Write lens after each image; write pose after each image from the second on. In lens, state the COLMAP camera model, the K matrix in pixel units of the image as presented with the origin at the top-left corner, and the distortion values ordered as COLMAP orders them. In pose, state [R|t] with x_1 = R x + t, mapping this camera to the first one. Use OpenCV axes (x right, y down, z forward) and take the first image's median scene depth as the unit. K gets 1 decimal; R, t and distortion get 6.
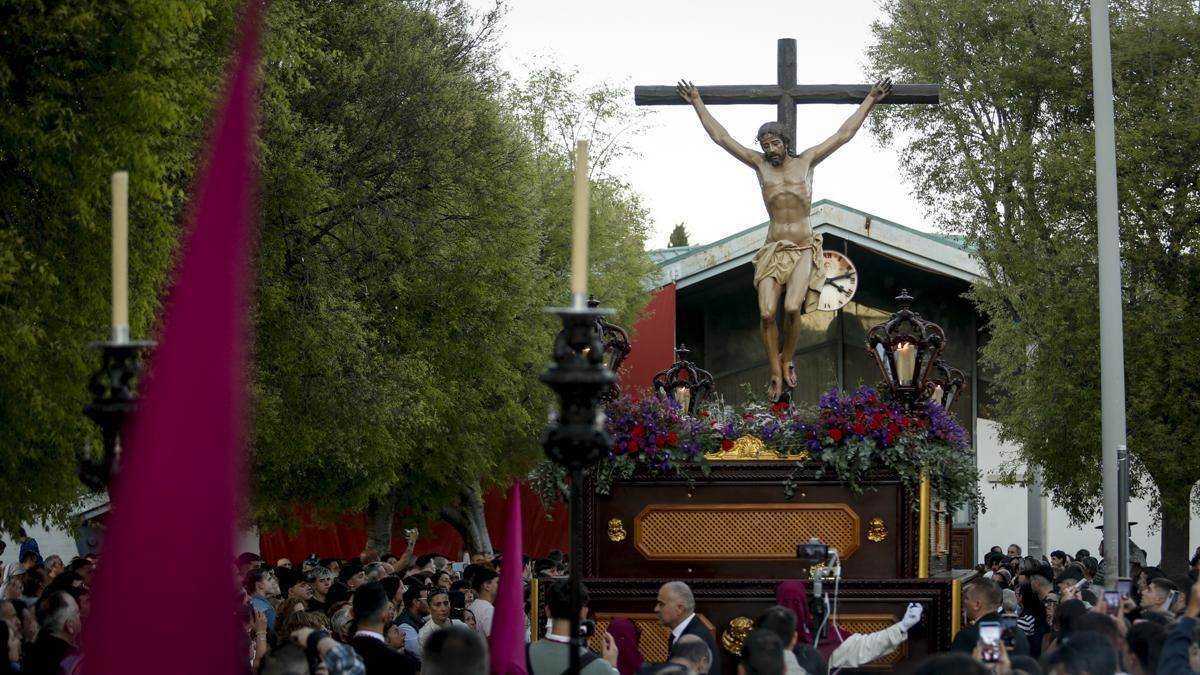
lens RADIAL K [[2629.2, 0, 601.0], [0, 2629.2, 336.9], [0, 0, 1]] dist [-0.319413, 0.000000]
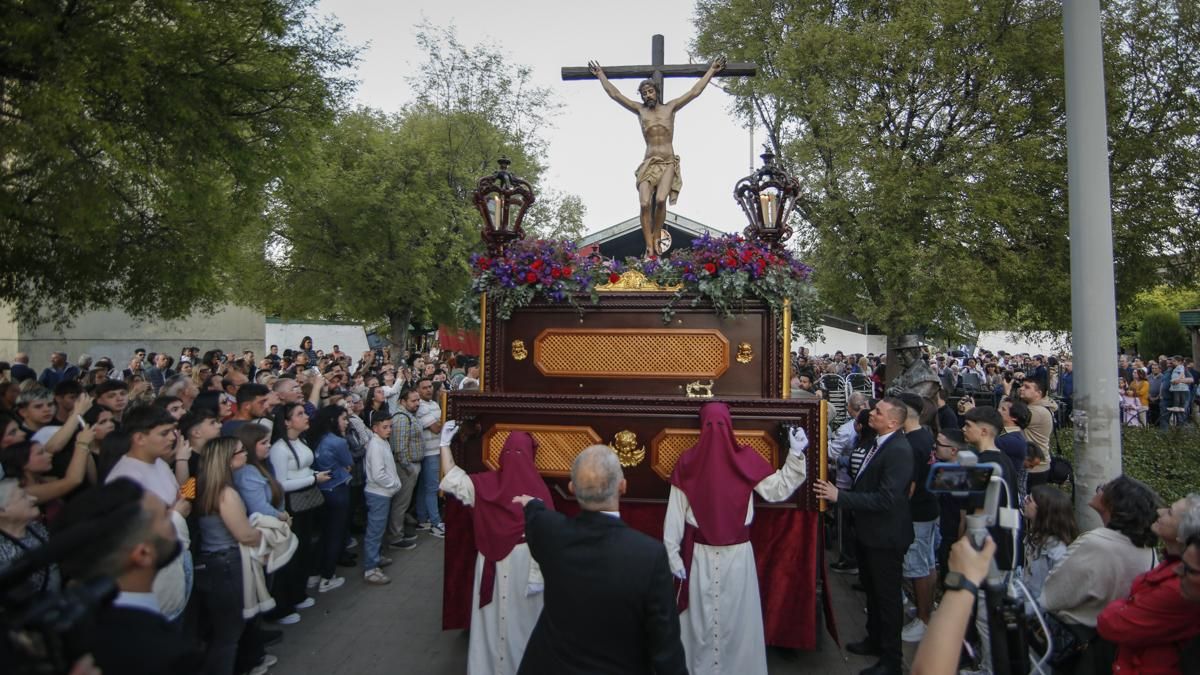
lens RADIAL K [[595.0, 0, 602.7], [0, 595.0, 334.9], [0, 0, 1]] dist [-0.000927, -0.000032]
pose [[0.999900, 0.005516, 0.013034, 0.039804], [-0.006479, 0.997163, 0.074989, 0.046779], [-0.012583, -0.075066, 0.997099, 0.737764]]
